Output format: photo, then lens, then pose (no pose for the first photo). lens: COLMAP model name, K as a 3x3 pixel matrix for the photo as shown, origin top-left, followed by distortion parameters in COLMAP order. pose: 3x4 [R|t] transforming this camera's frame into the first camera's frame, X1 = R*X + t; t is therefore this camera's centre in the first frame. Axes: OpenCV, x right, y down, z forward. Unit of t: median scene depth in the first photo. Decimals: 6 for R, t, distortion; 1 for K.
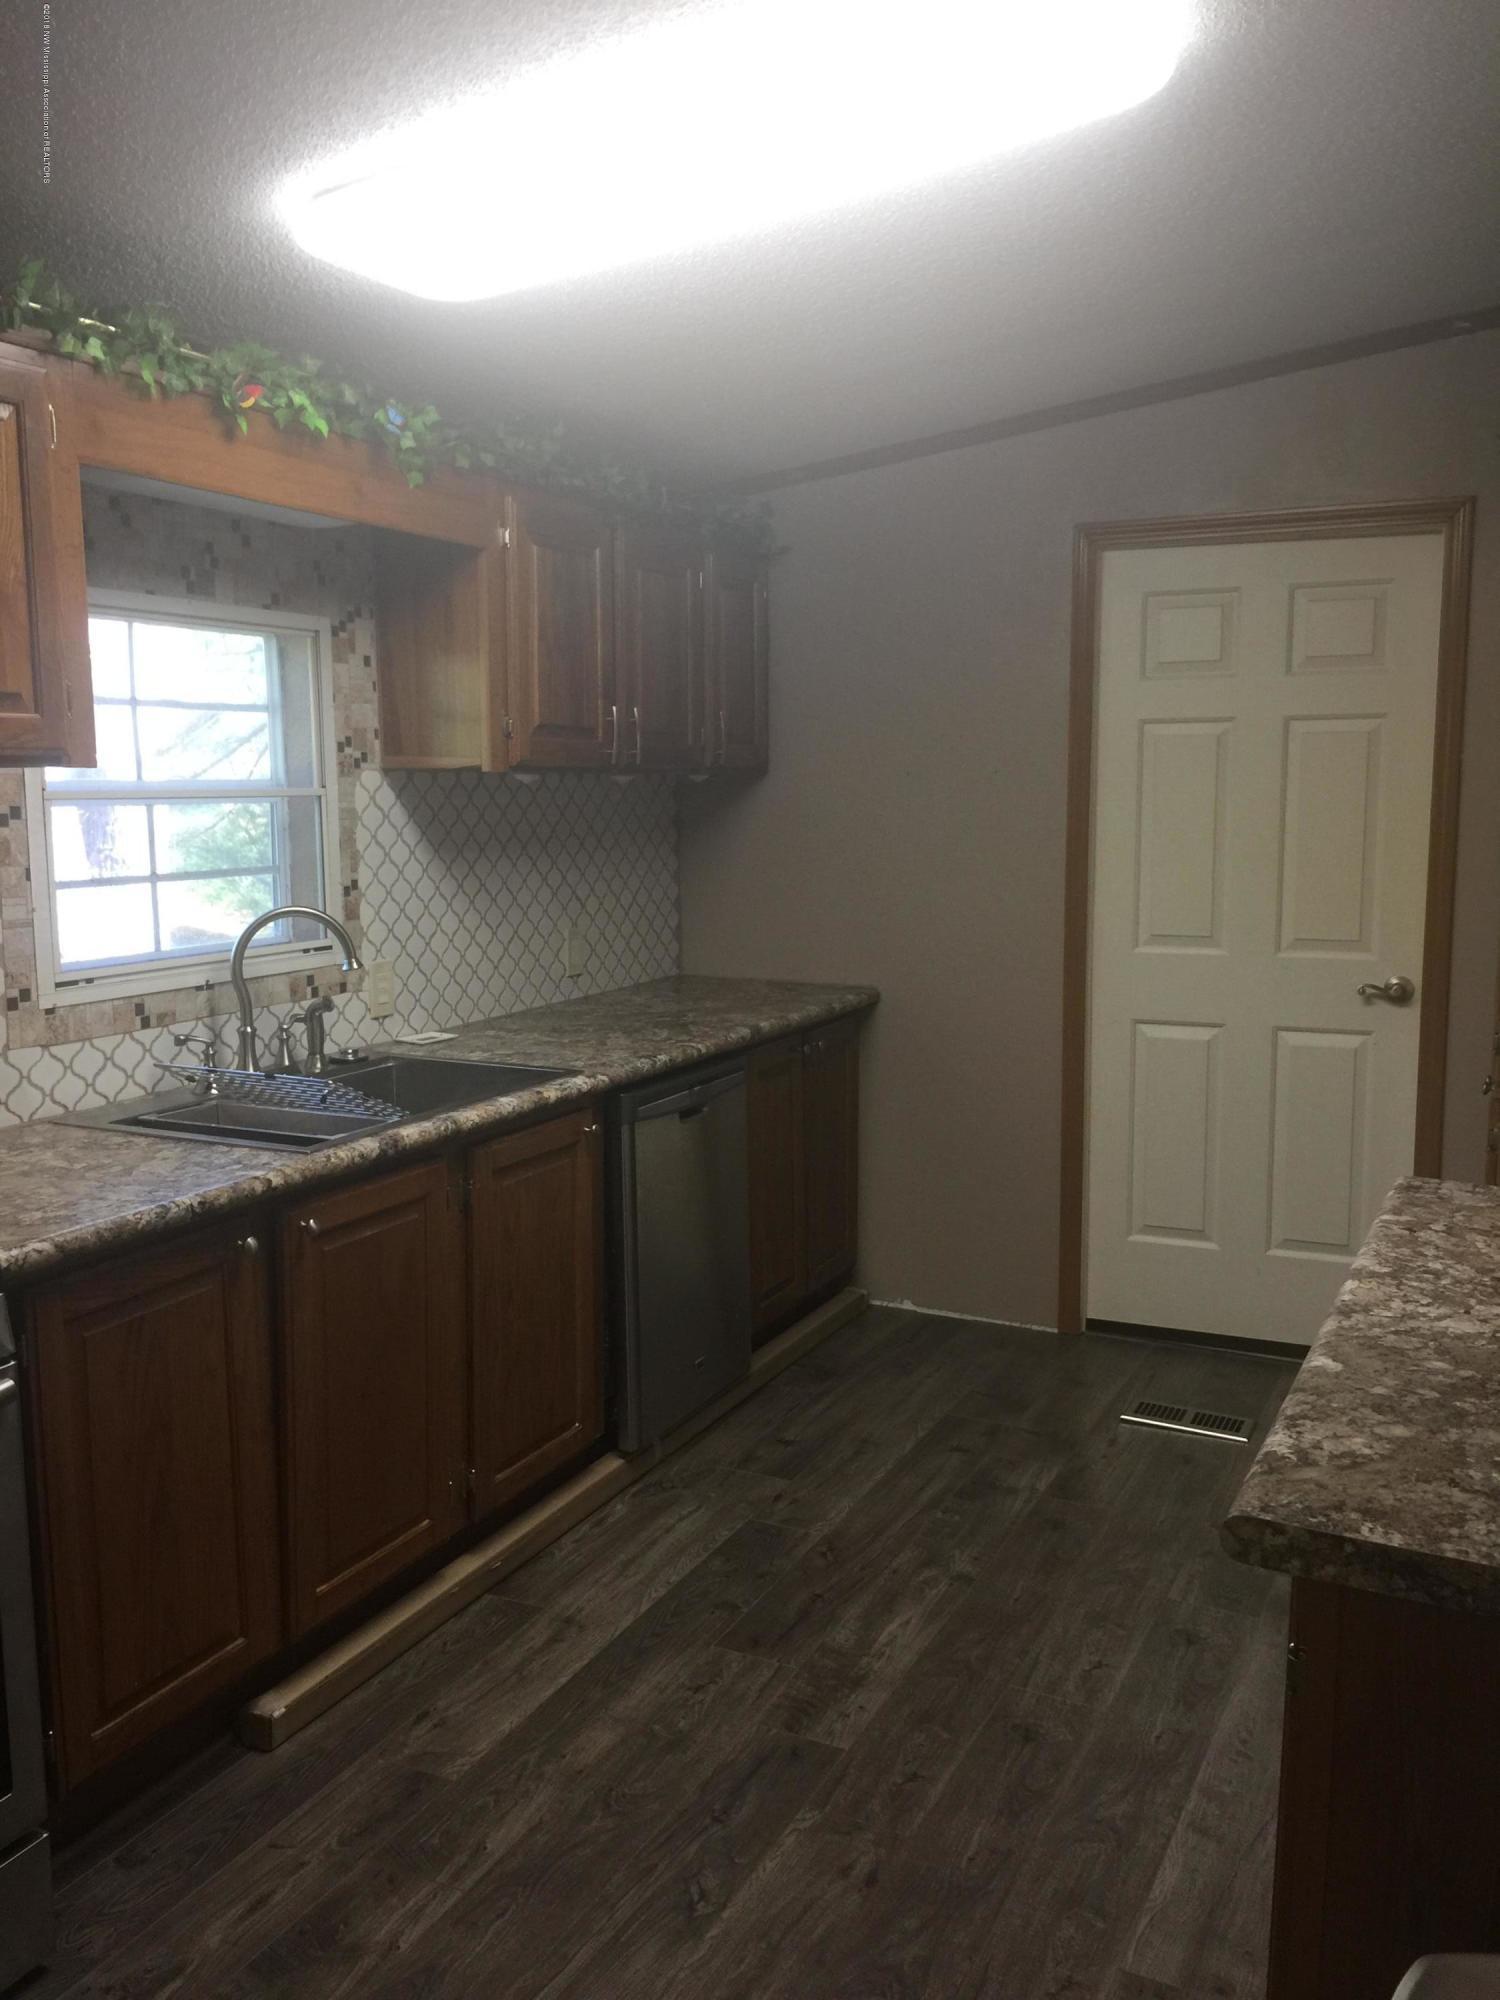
lens RADIAL K [[1695.7, 0, 774.8], [0, 1695.7, 953.6], [0, 0, 1]] dist [0.040954, -0.061779]
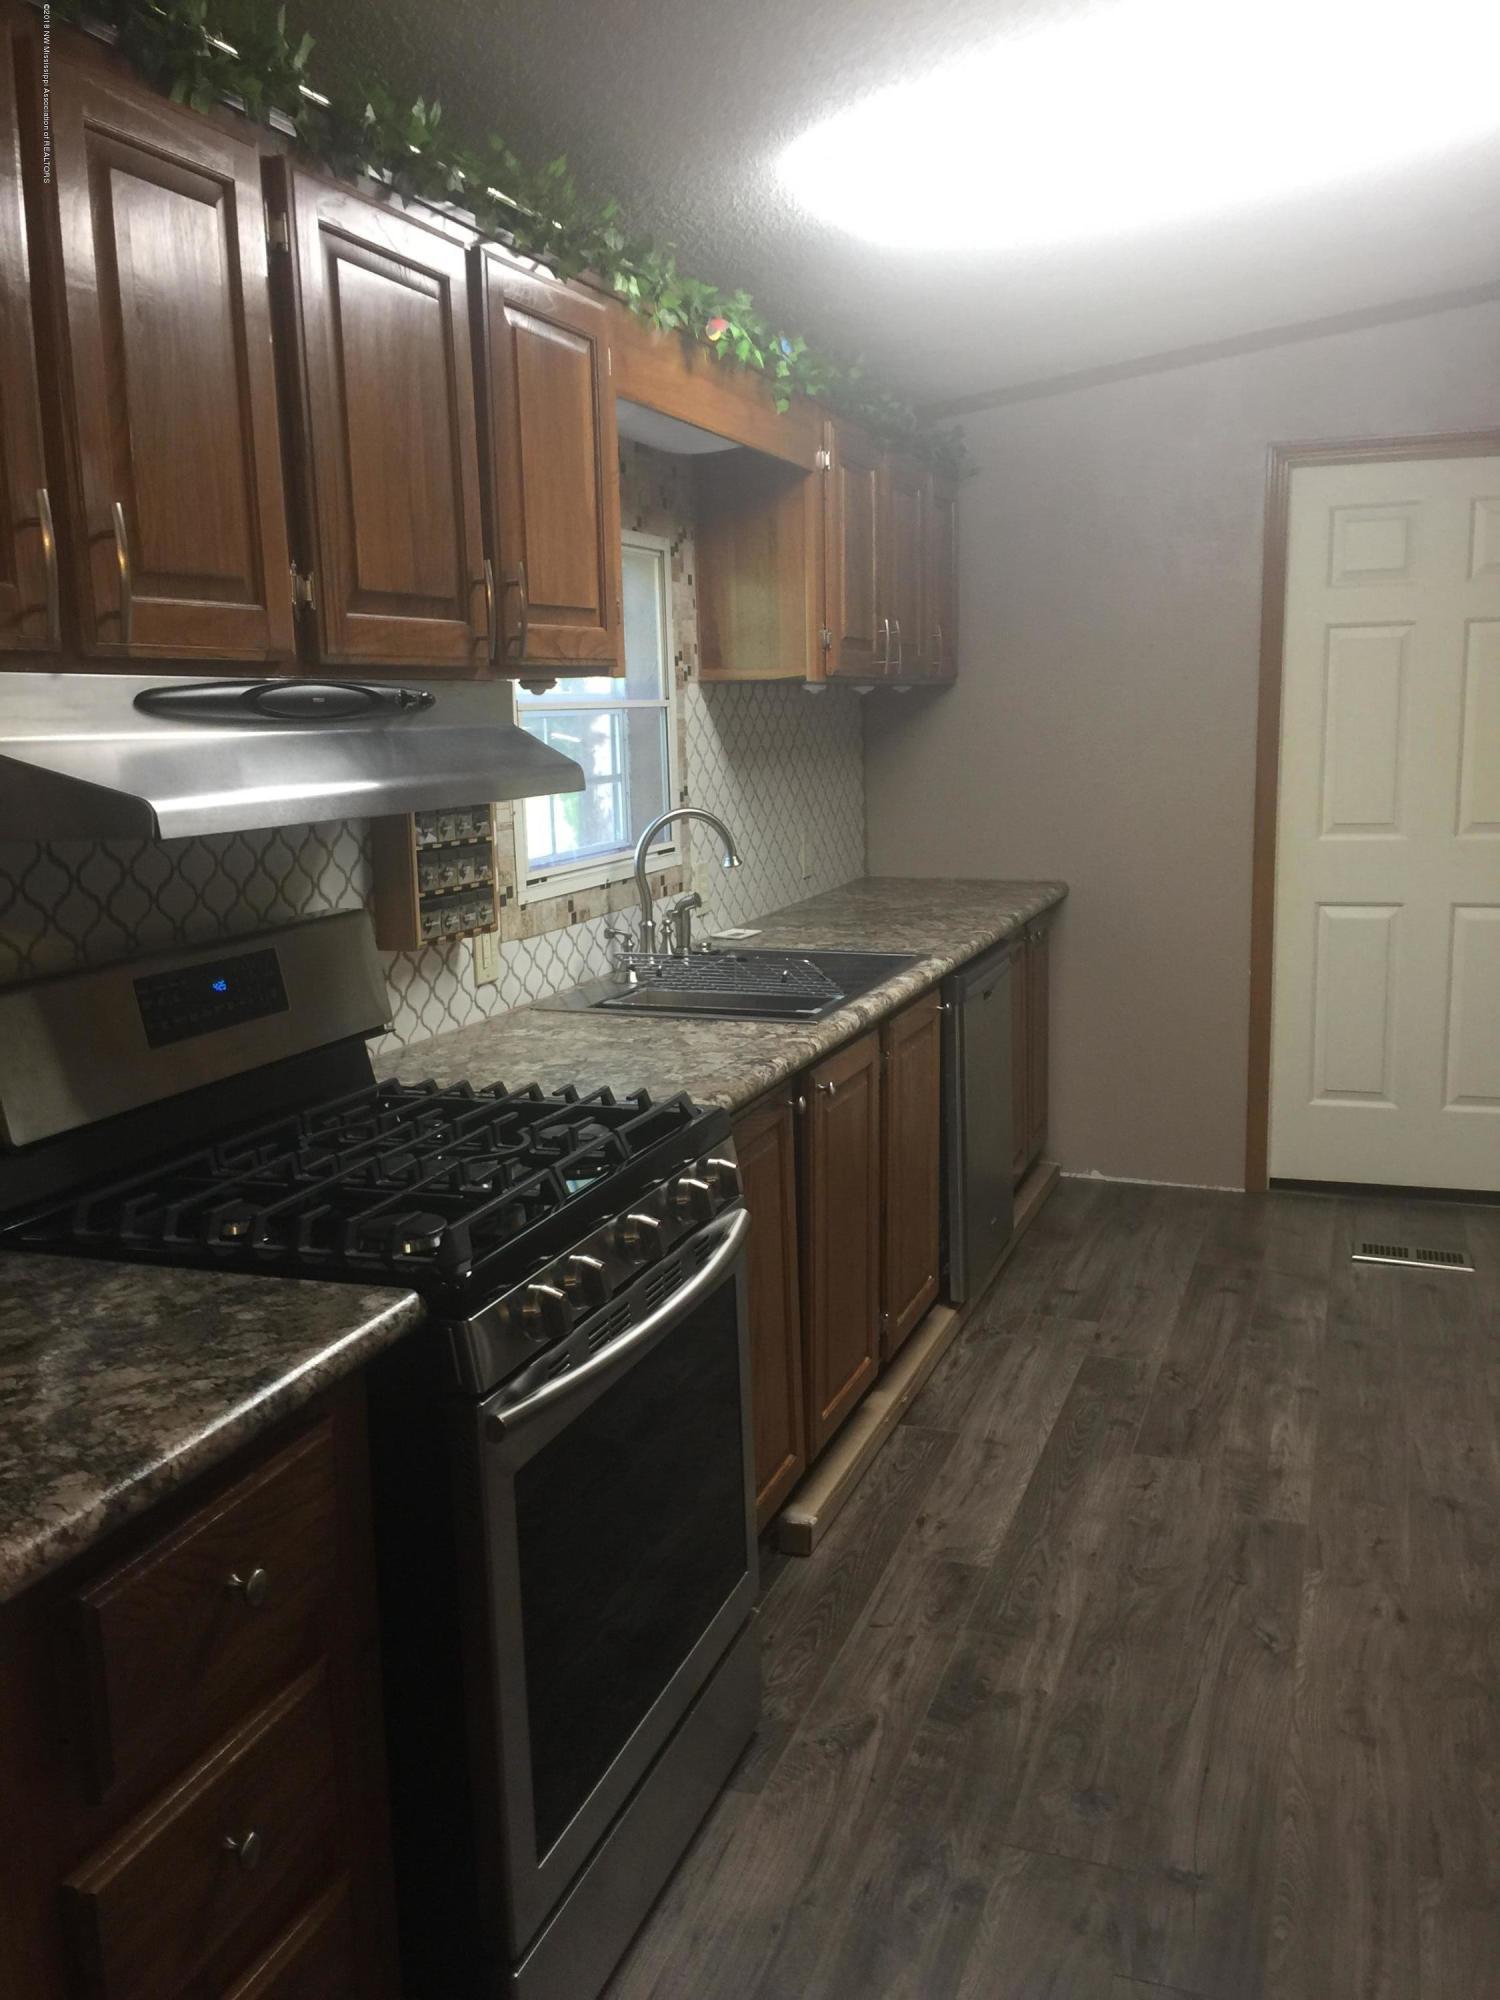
lens RADIAL K [[1695.7, 0, 728.7], [0, 1695.7, 942.6], [0, 0, 1]] dist [0.040954, -0.061779]
pose [[0.995991, -0.032934, 0.083164, -0.315630], [0.030037, 0.998906, 0.035852, 0.017571], [-0.084254, -0.033211, 0.995891, -0.069744]]
